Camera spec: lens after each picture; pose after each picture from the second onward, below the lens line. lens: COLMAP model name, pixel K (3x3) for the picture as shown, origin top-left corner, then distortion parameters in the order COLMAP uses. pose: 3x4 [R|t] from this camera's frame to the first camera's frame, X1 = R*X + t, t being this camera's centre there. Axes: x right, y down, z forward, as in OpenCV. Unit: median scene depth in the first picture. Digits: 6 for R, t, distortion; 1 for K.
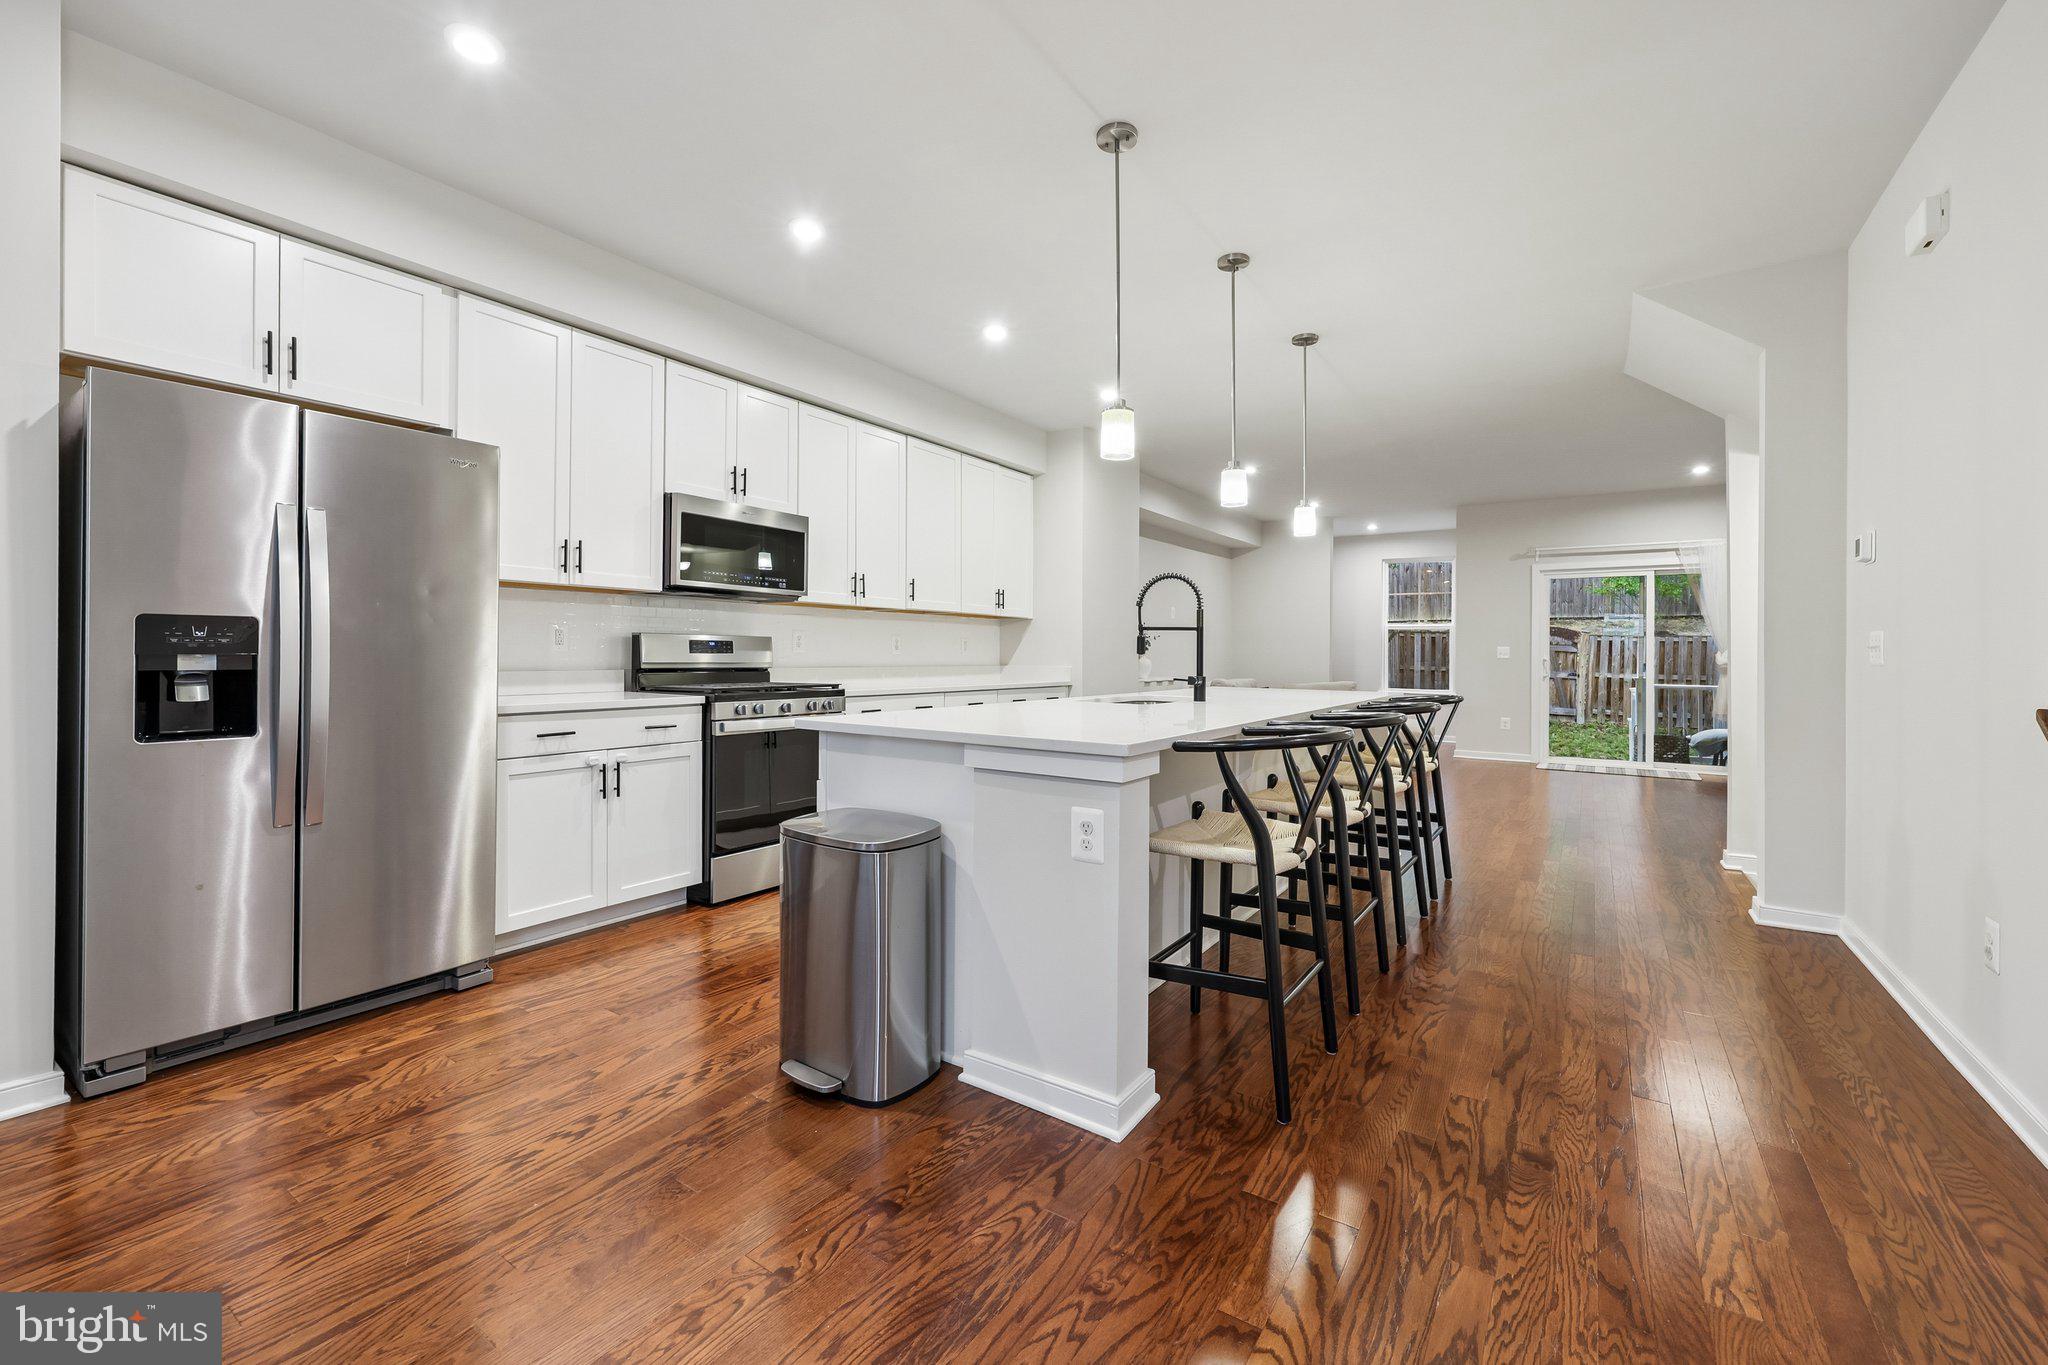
lens RADIAL K [[840.1, 0, 1027.5], [0, 840.1, 651.8], [0, 0, 1]] dist [-0.000588, 0.000037]
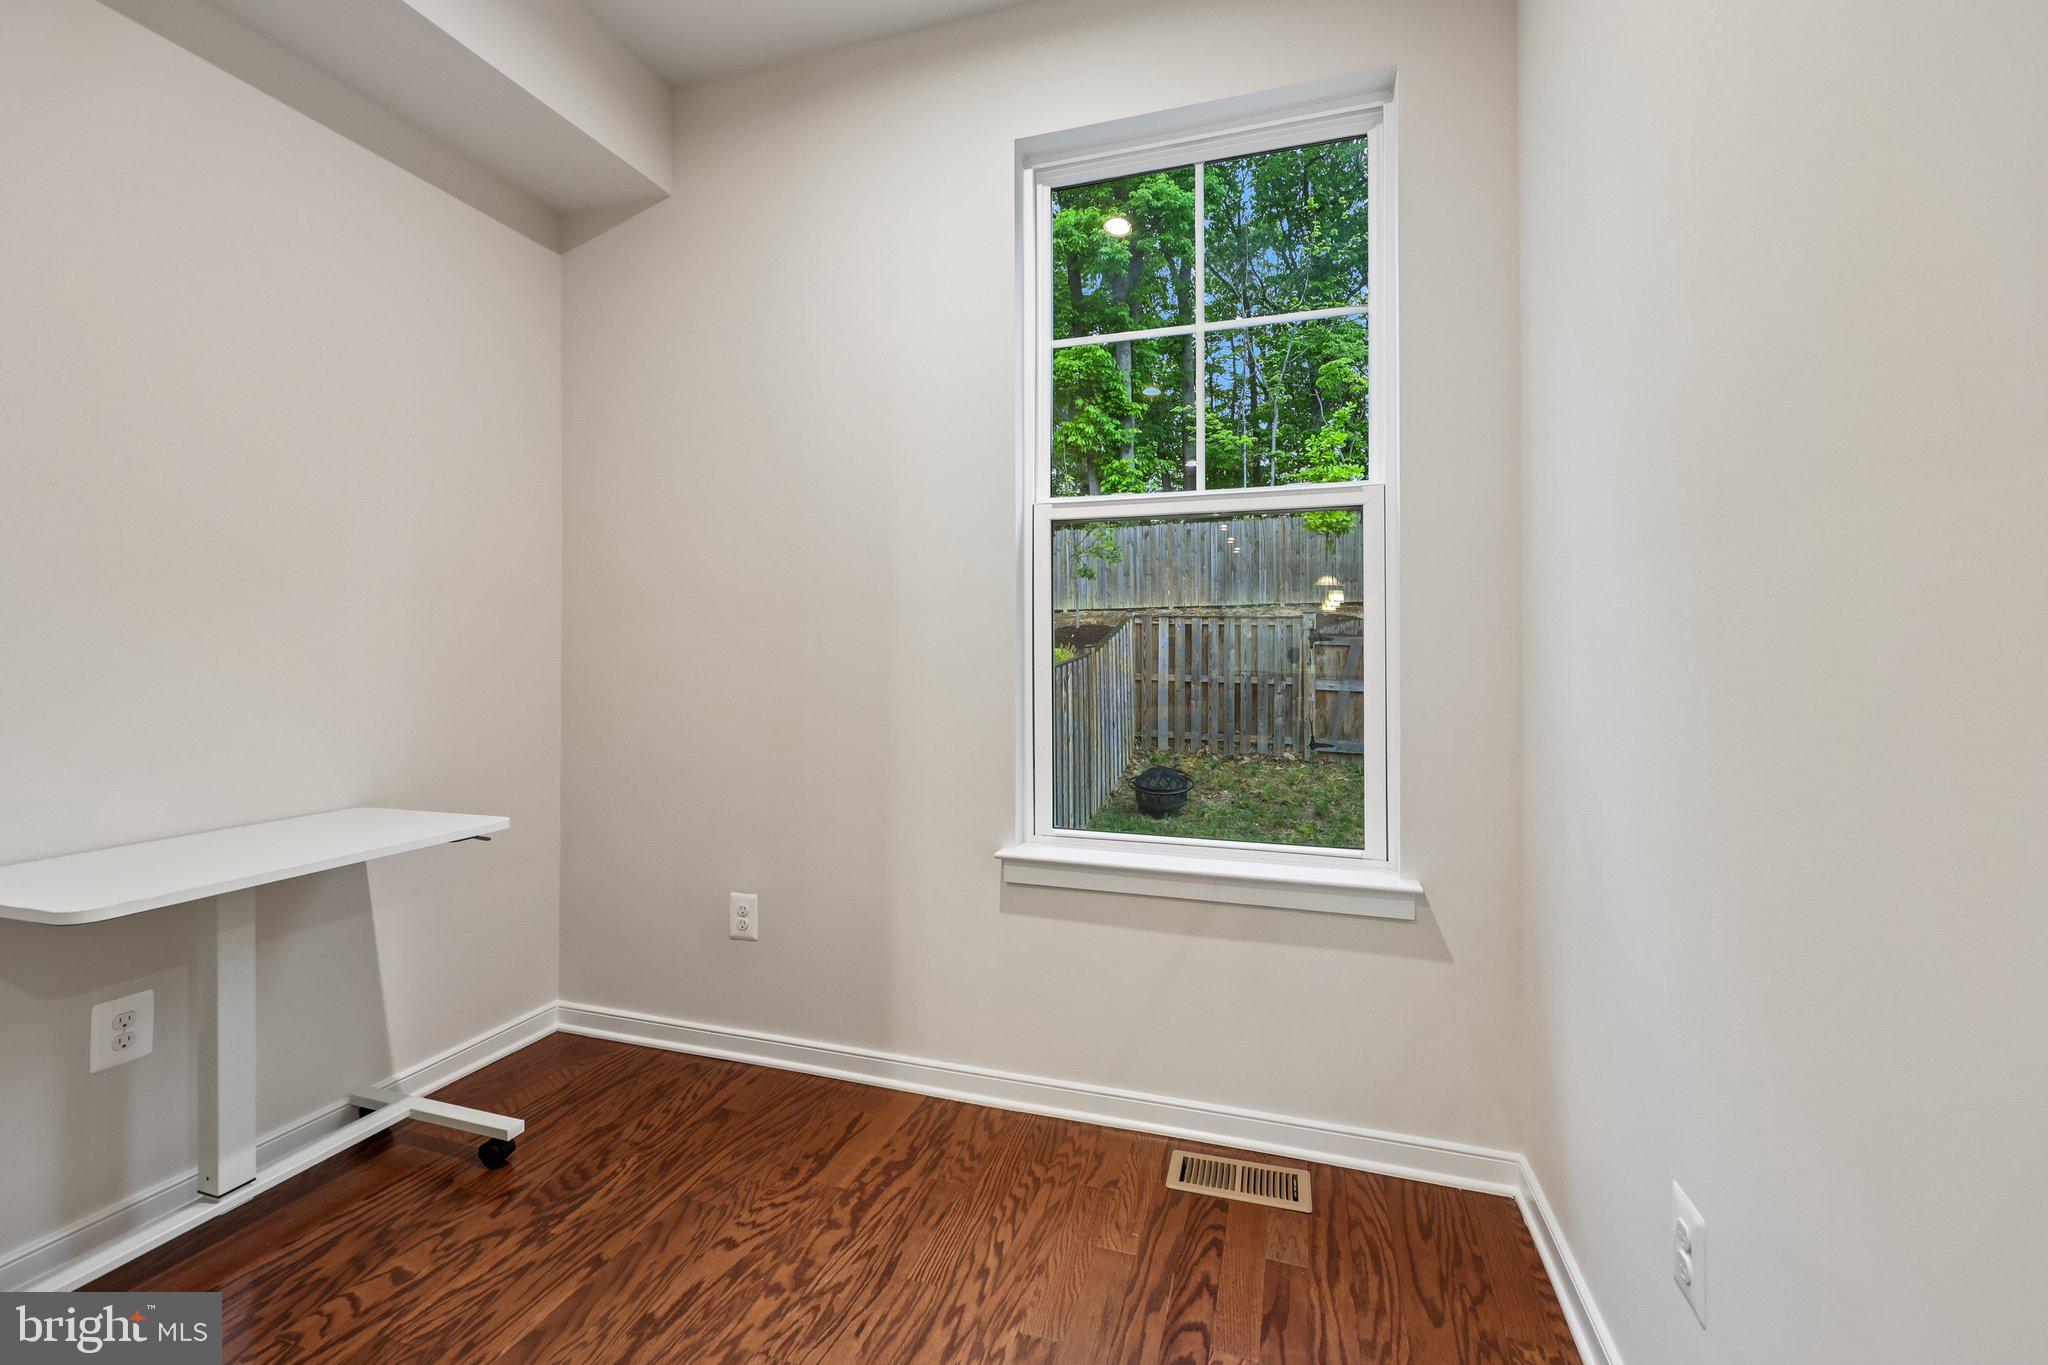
lens RADIAL K [[840.1, 0, 1027.5], [0, 840.1, 651.8], [0, 0, 1]] dist [-0.000588, 0.000037]
pose [[0.960468, -0.009906, 0.278214, 1.484795], [0.009121, 0.999950, 0.004115, -0.012081], [-0.278241, -0.001415, 0.960510, 3.275621]]
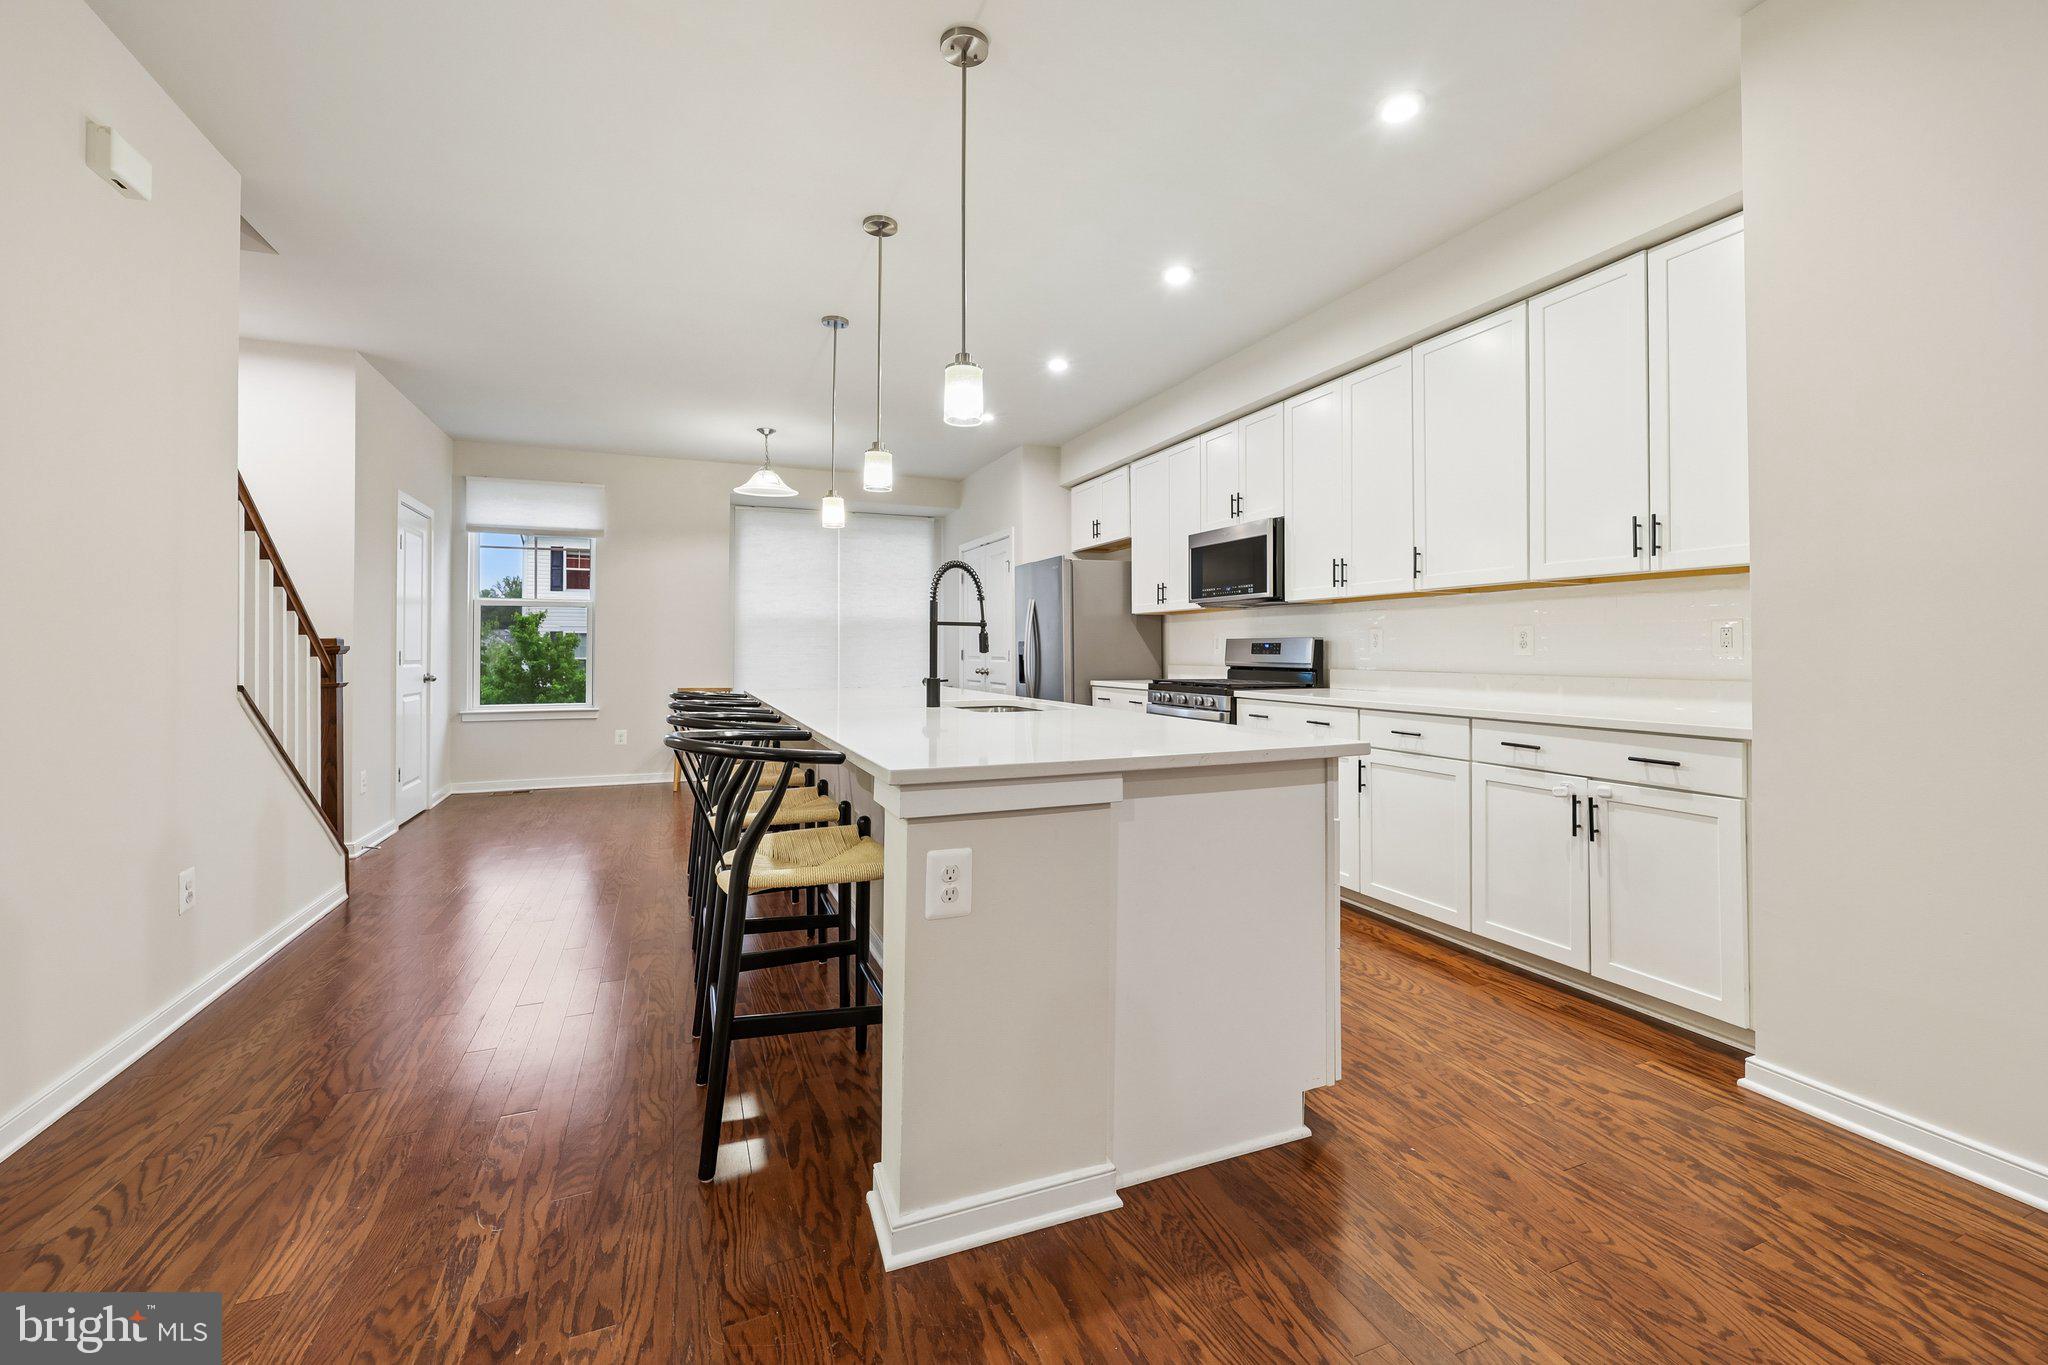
lens RADIAL K [[836.9, 0, 1028.0], [0, 836.9, 642.7], [0, 0, 1]] dist [-0.000894, -0.000232]
pose [[-0.547494, -0.015293, -0.836670, 1.119940], [-0.001949, 0.999854, -0.017000, 0.009735], [0.836807, -0.007677, -0.547444, 1.995780]]
